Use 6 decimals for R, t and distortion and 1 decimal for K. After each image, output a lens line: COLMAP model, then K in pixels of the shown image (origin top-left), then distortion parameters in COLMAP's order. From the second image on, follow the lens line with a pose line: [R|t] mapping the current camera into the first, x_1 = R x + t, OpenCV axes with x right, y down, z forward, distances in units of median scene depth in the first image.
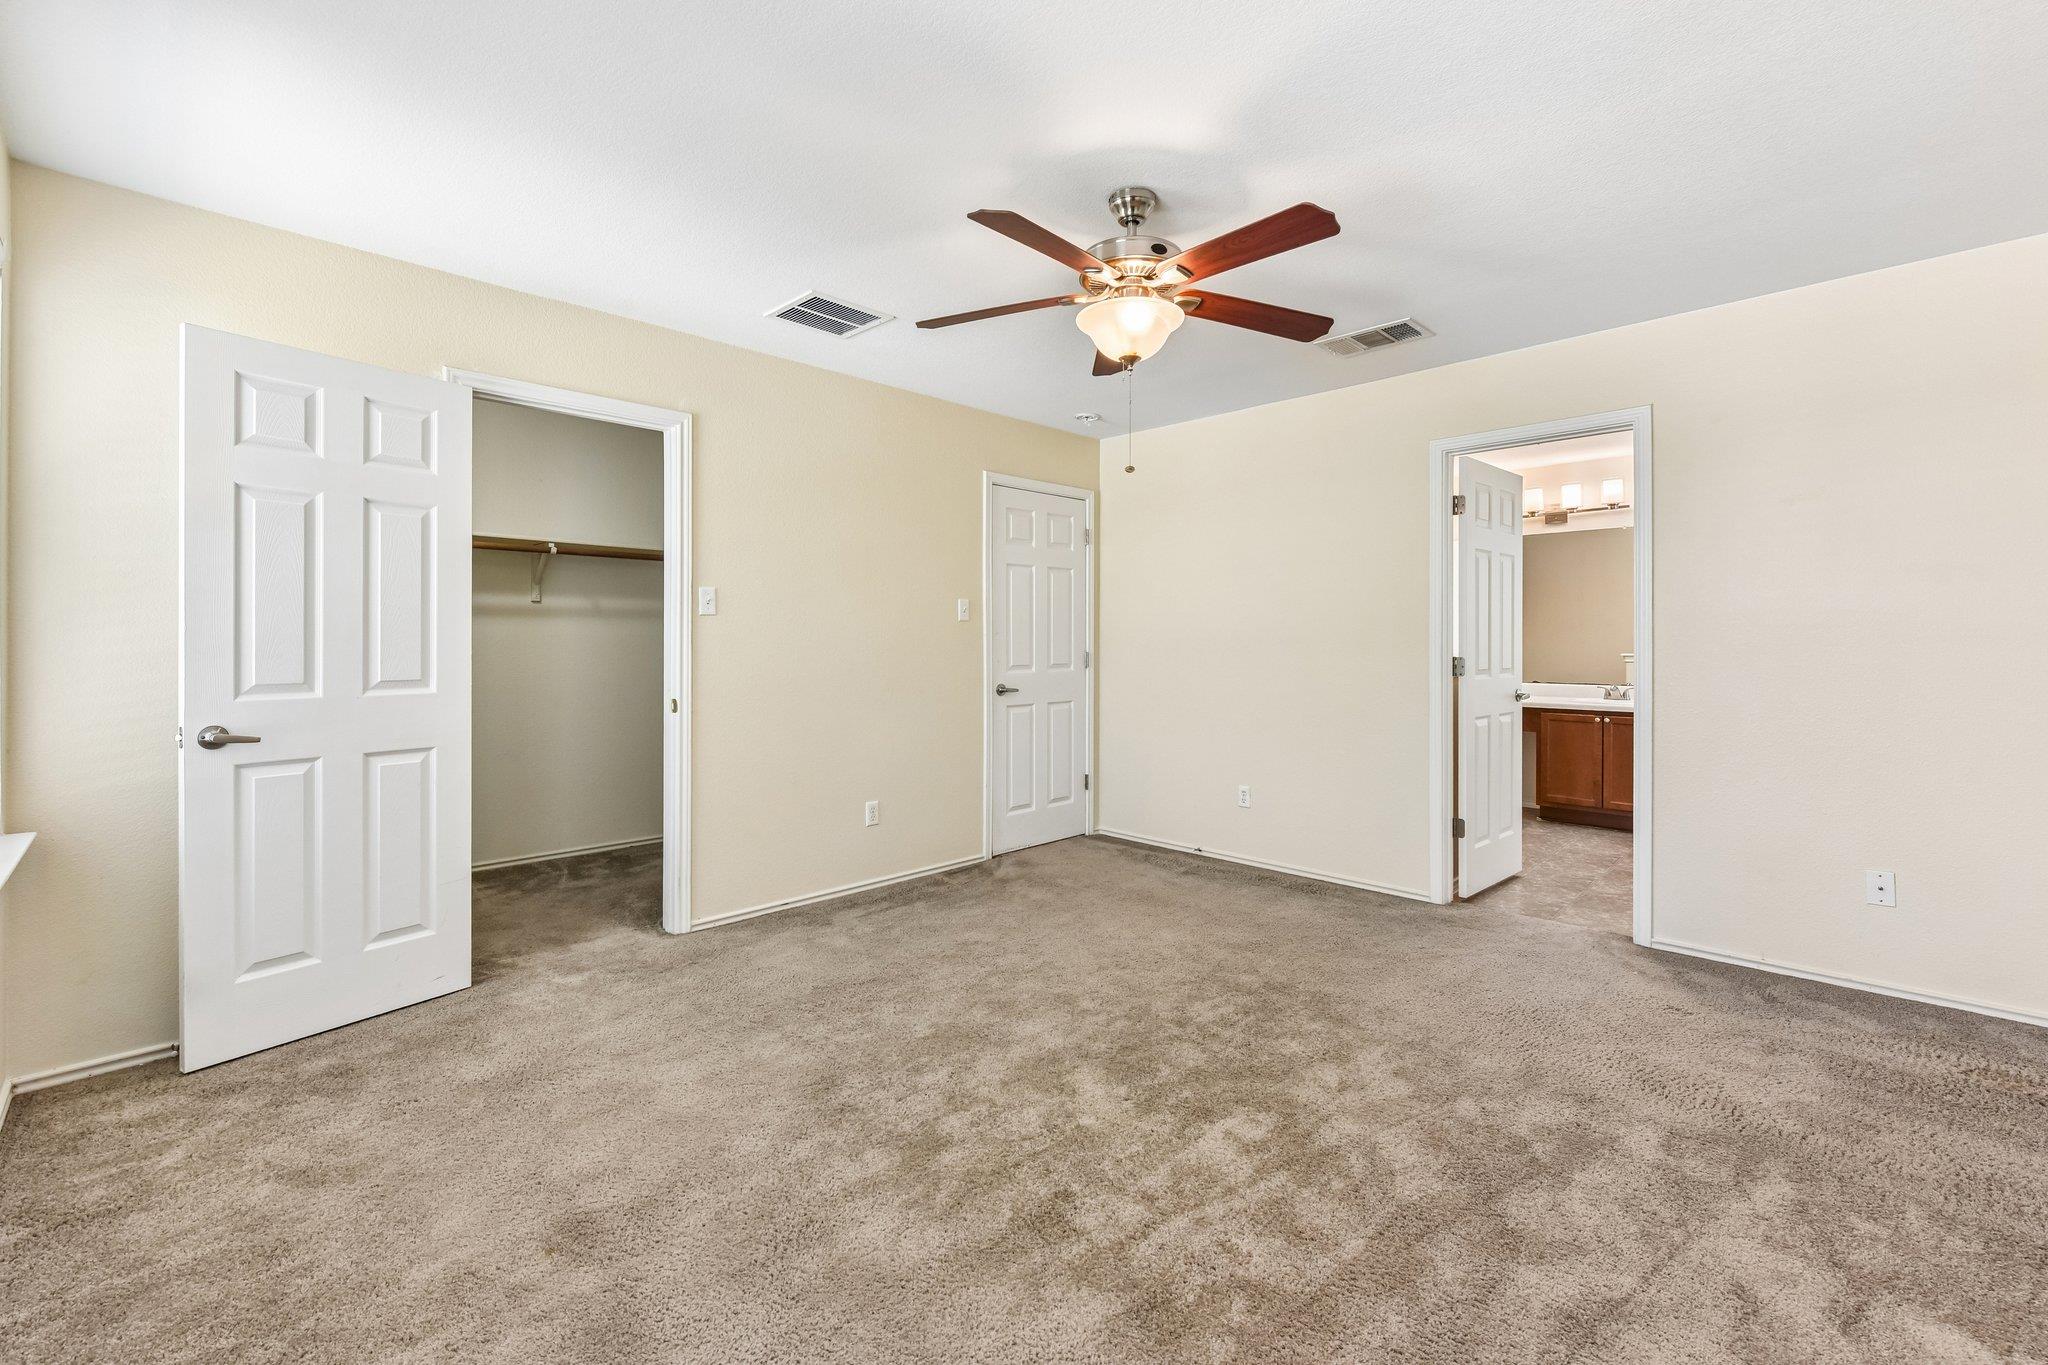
lens RADIAL K [[859.5, 0, 1024.3], [0, 859.5, 635.0], [0, 0, 1]] dist [0.000160, -0.000141]
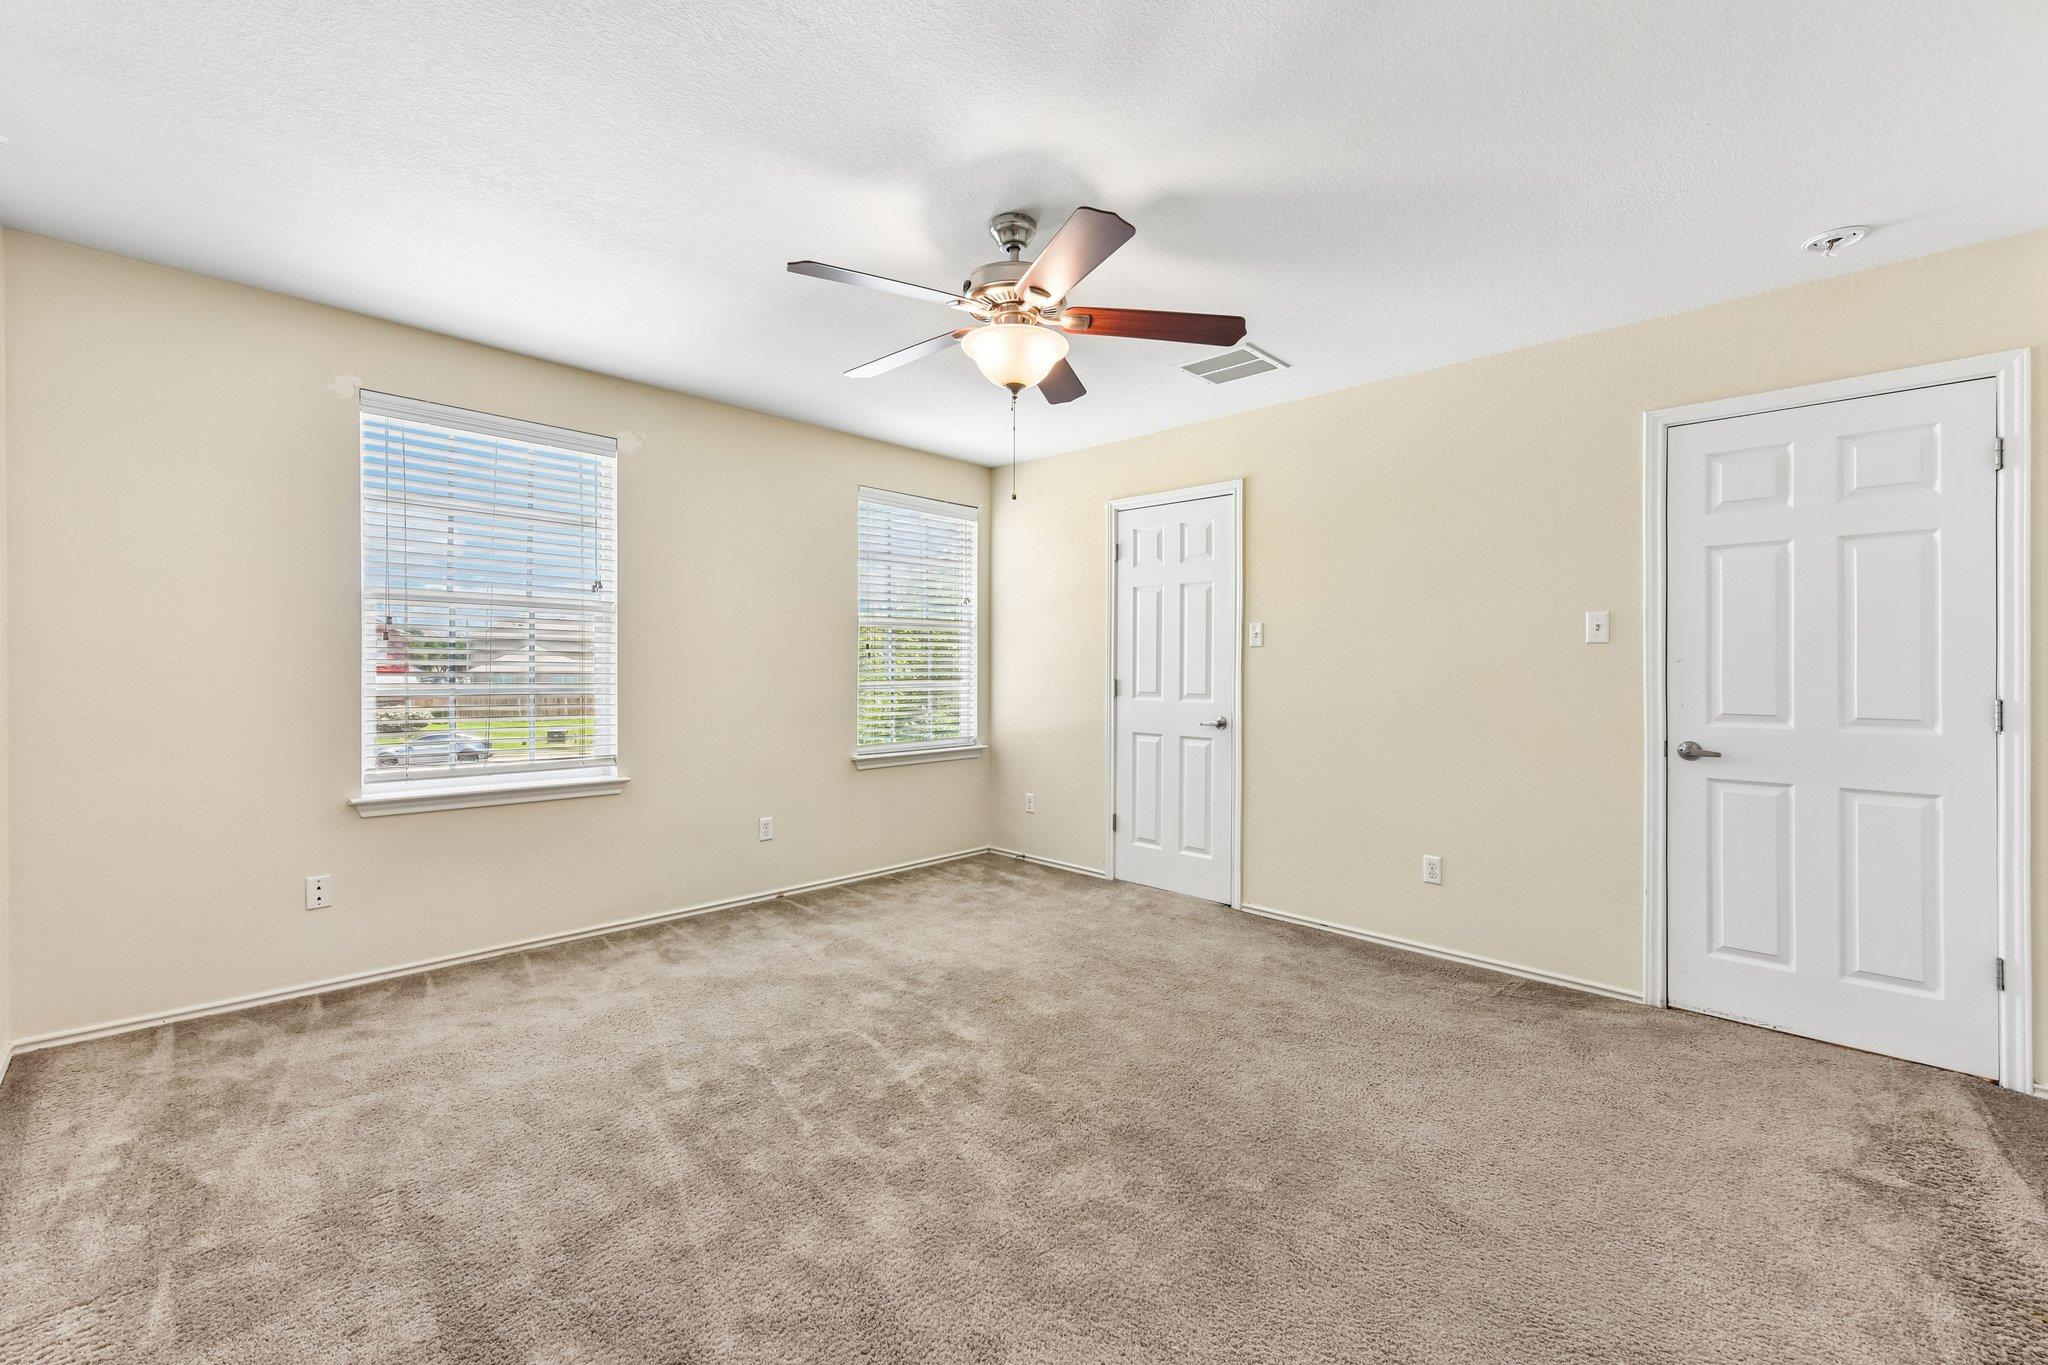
lens RADIAL K [[845.3, 0, 1033.0], [0, 845.3, 678.8], [0, 0, 1]] dist [0.000484, -0.000683]
pose [[0.023718, 0.018516, -0.999547, 0.659210], [0.005614, 0.999810, 0.018655, -0.002710], [0.999703, -0.006054, 0.023609, 0.580709]]
